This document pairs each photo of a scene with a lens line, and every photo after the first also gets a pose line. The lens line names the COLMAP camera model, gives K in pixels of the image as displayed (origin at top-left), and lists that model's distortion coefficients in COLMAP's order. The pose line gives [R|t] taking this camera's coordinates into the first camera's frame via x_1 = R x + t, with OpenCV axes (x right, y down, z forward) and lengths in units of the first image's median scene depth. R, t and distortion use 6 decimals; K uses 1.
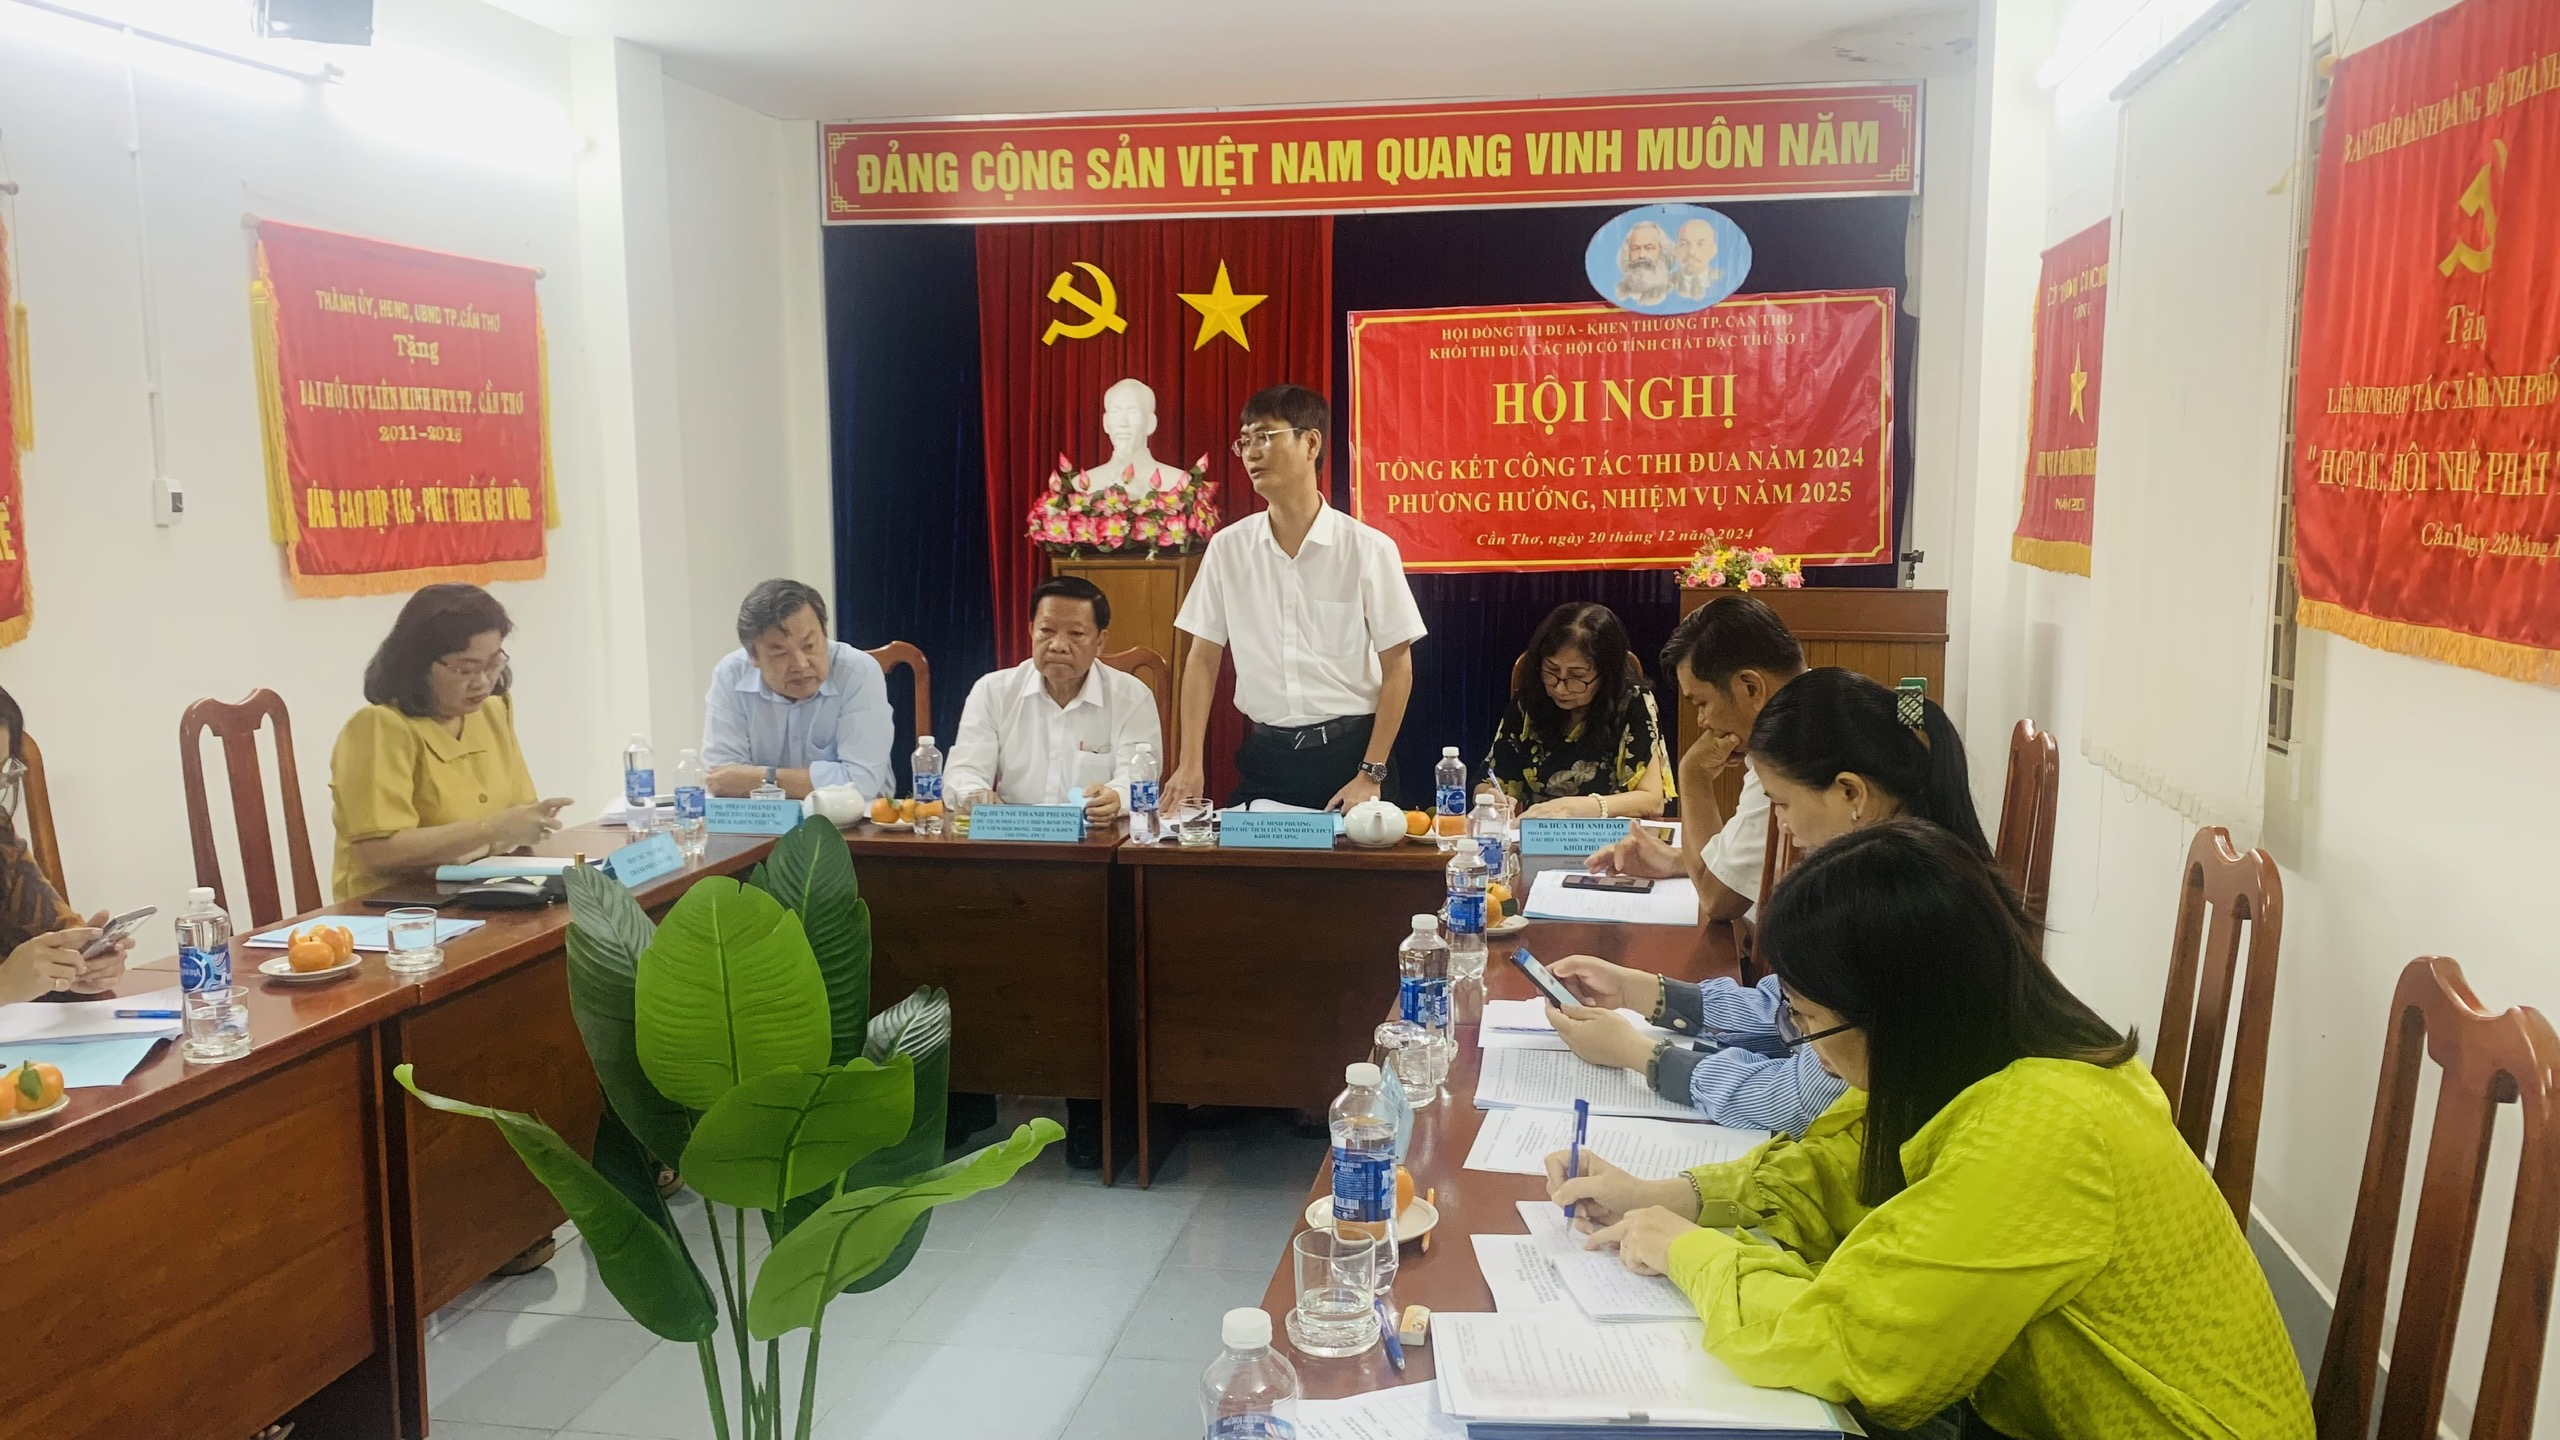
lens RADIAL K [[1979.3, 0, 1293.3], [0, 1979.3, 726.3], [0, 0, 1]] dist [0.167794, -0.498766]
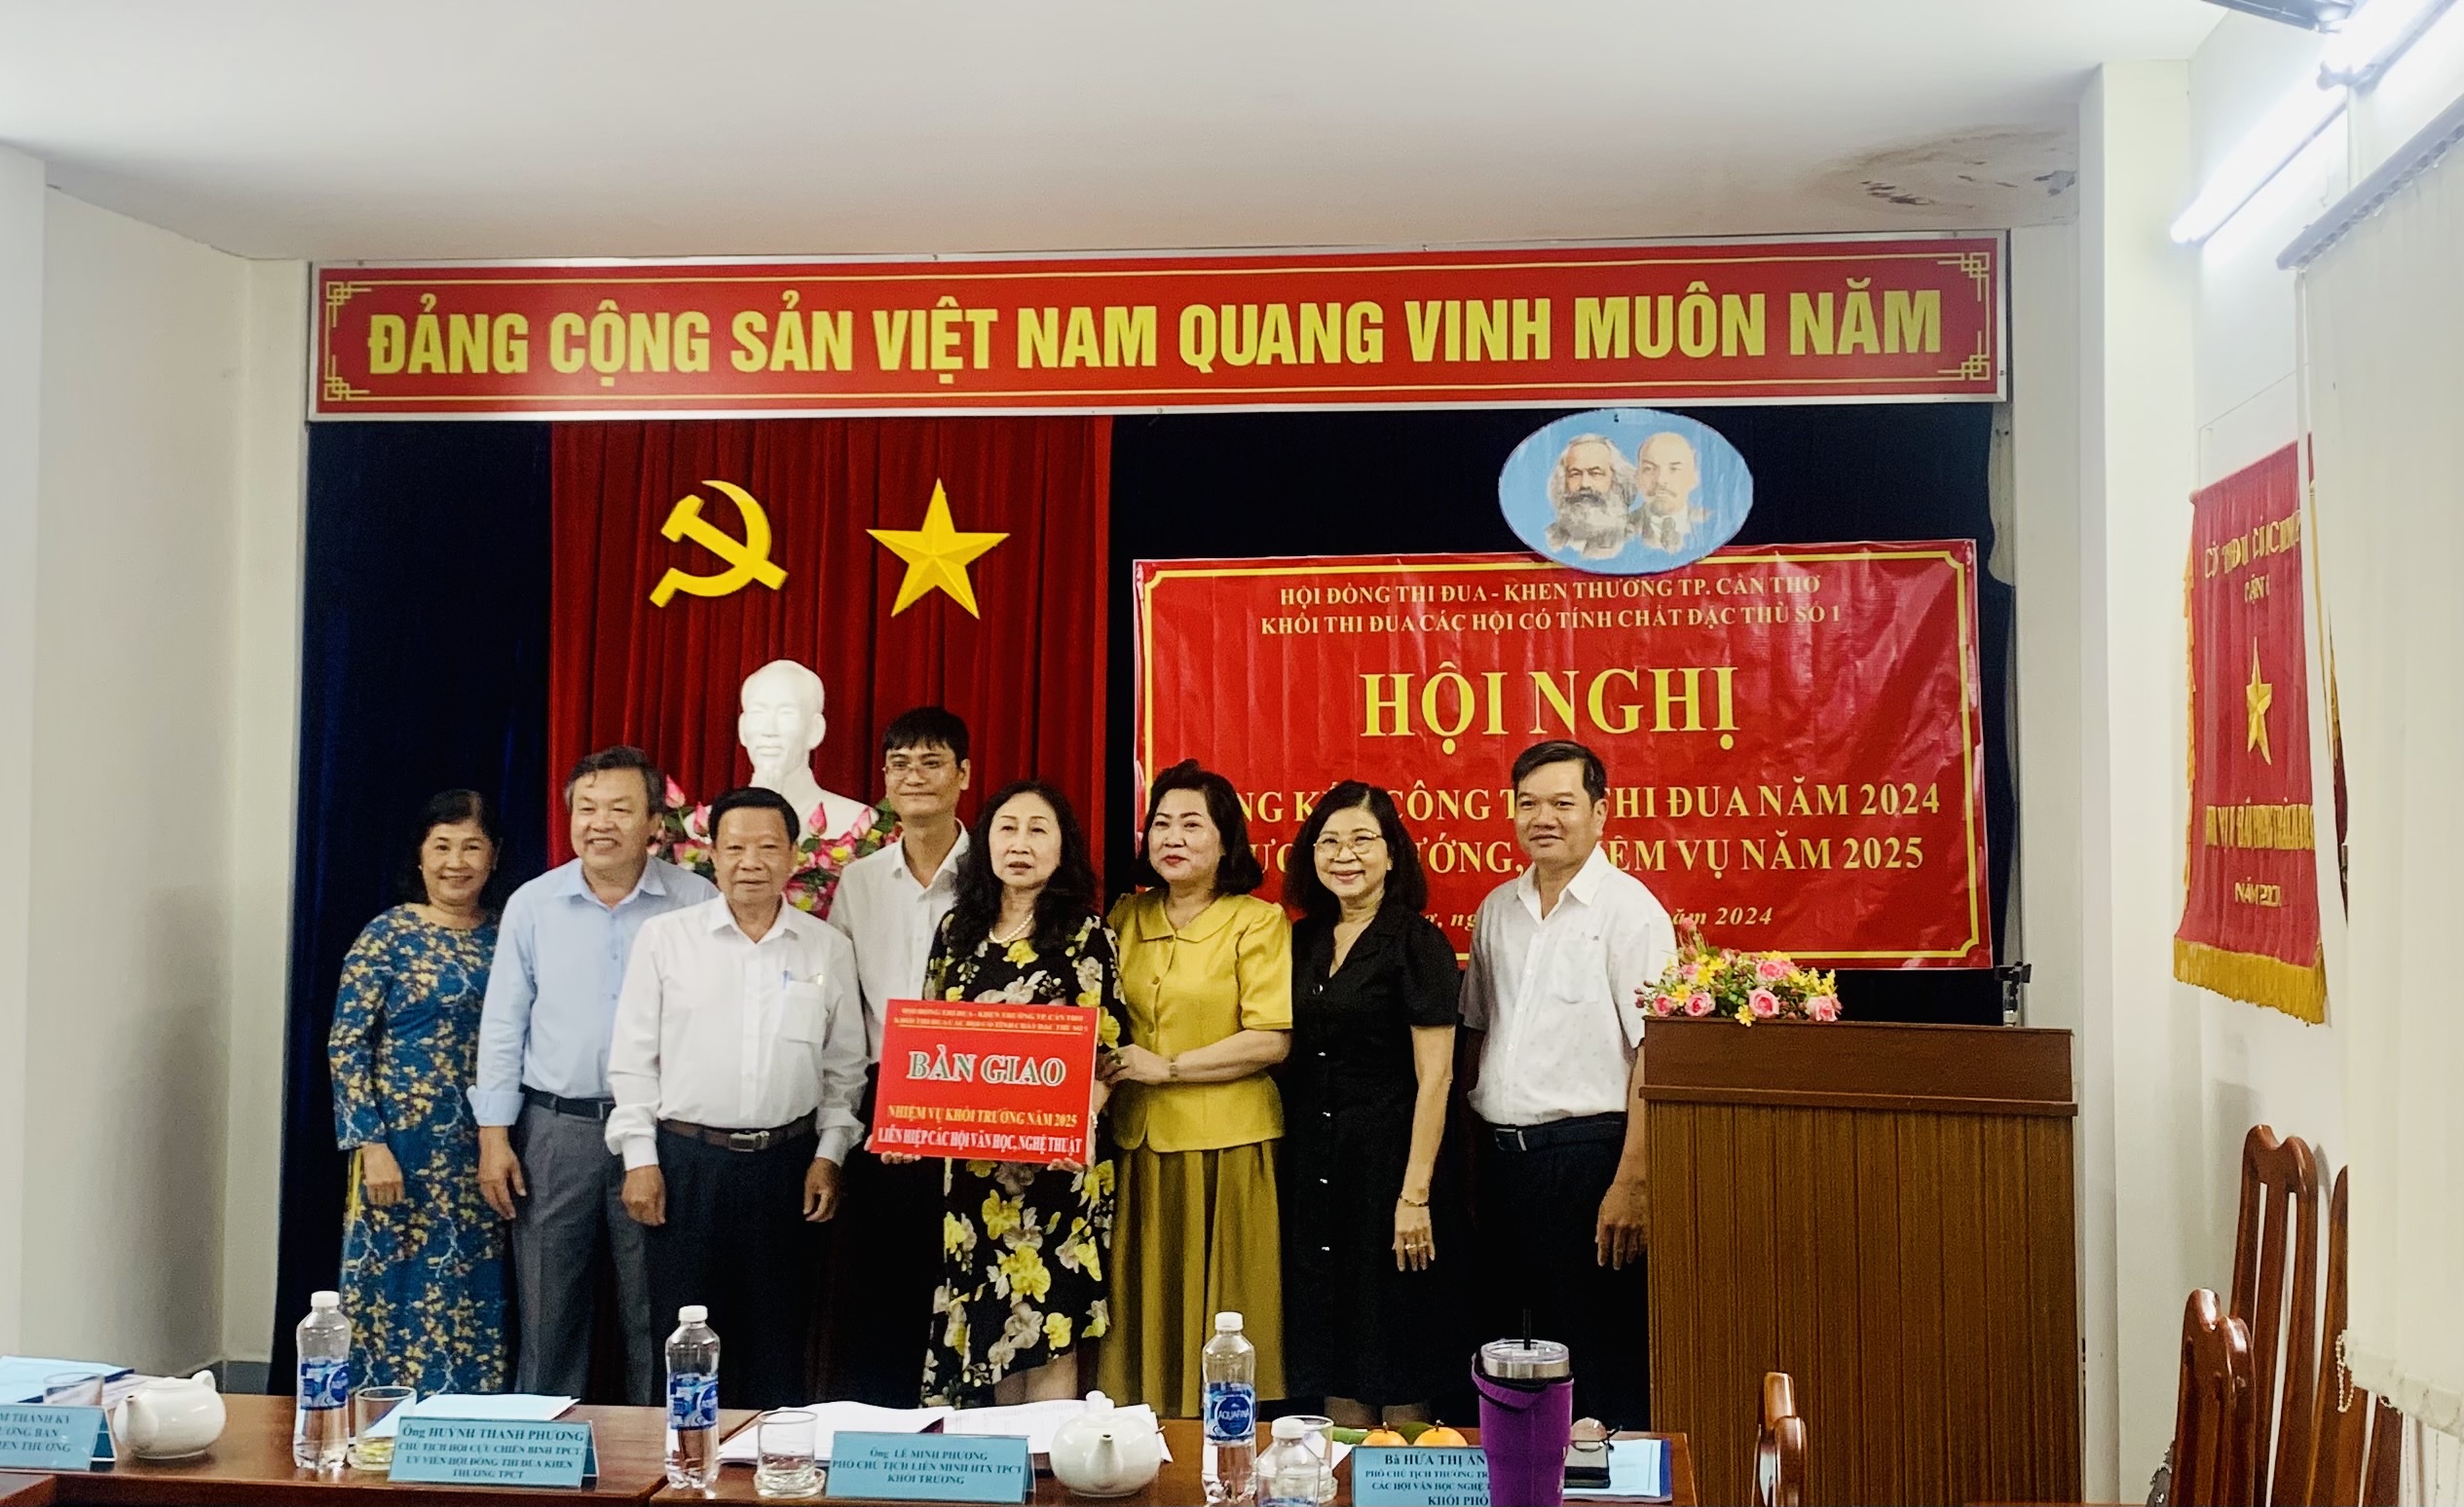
lens RADIAL K [[3031.9, 0, 1250.6], [0, 3031.9, 575.0], [0, 0, 1]] dist [0.221340, -0.727518]
pose [[0.999041, 0.011579, 0.042219, 0.024304], [-0.003248, 0.981334, -0.192282, -0.016368], [-0.043658, 0.191960, 0.980431, 0.043324]]
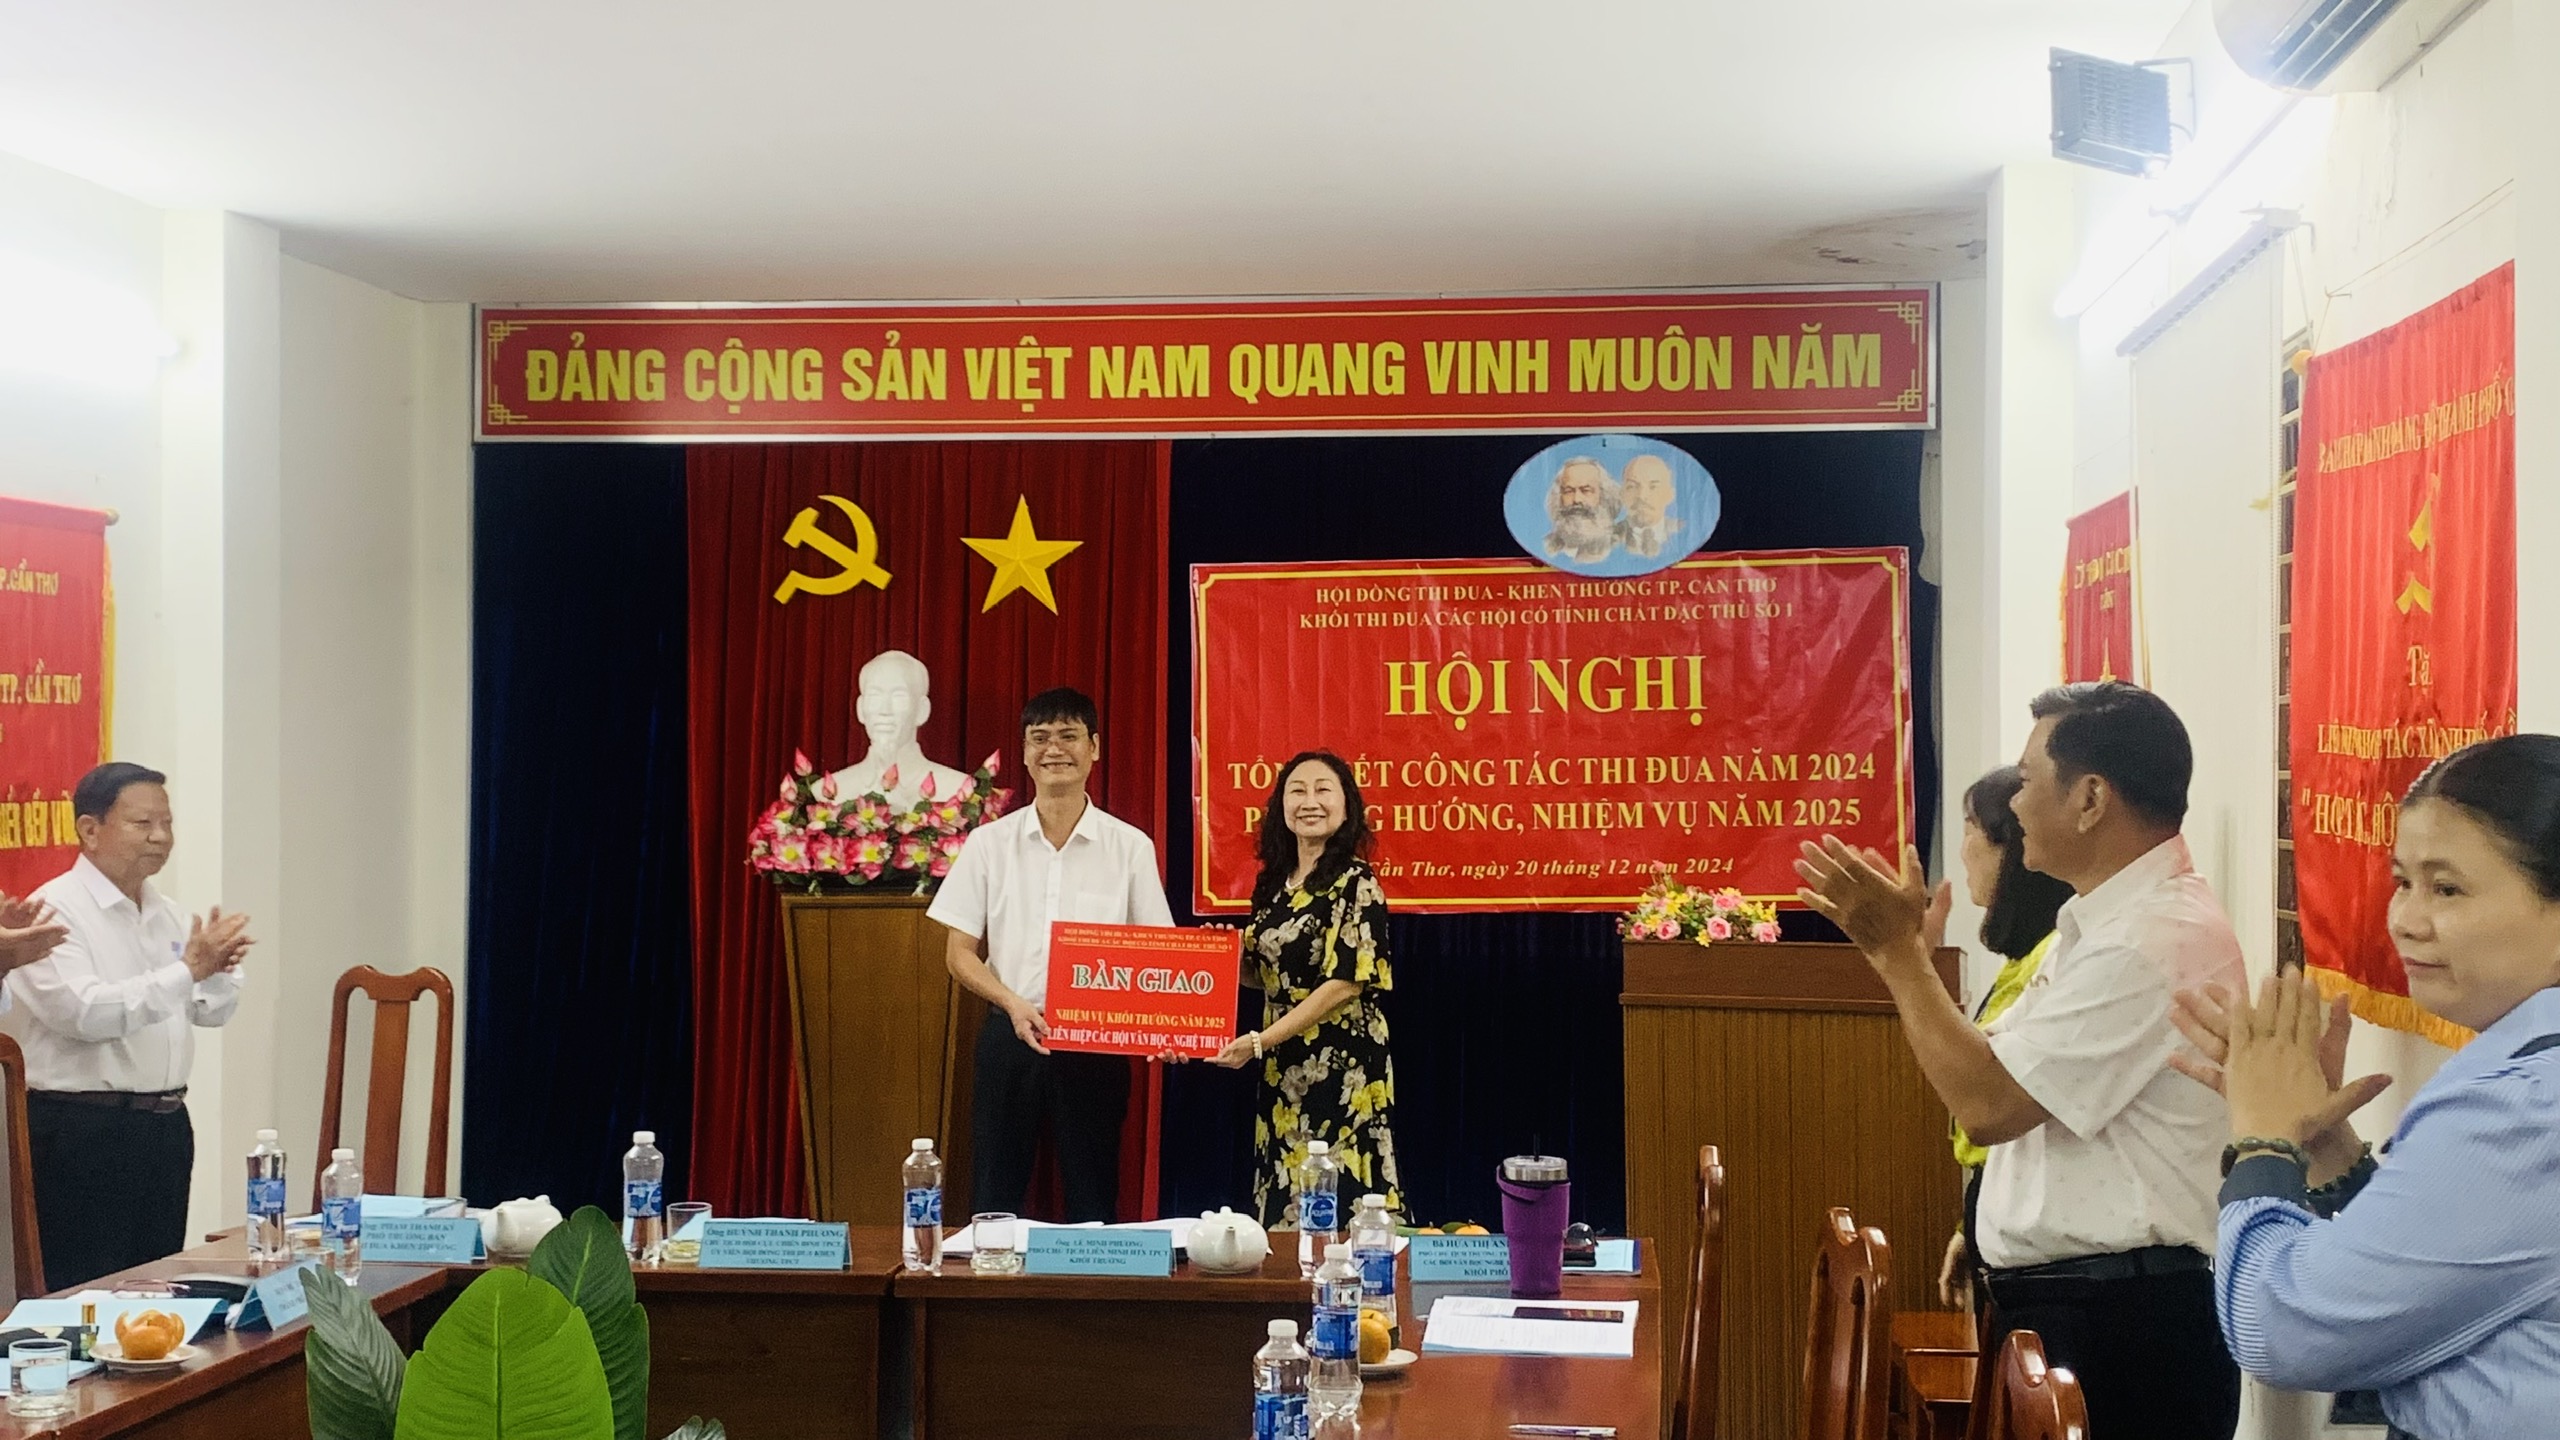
lens RADIAL K [[3070.8, 0, 1271.9], [0, 3070.8, 687.6], [0, 0, 1]] dist [0.203836, -0.592595]
pose [[0.998405, 0.008685, 0.055788, -0.006131], [-0.000436, 0.989255, -0.146197, 0.006030], [-0.056458, 0.145939, 0.987681, -0.136001]]
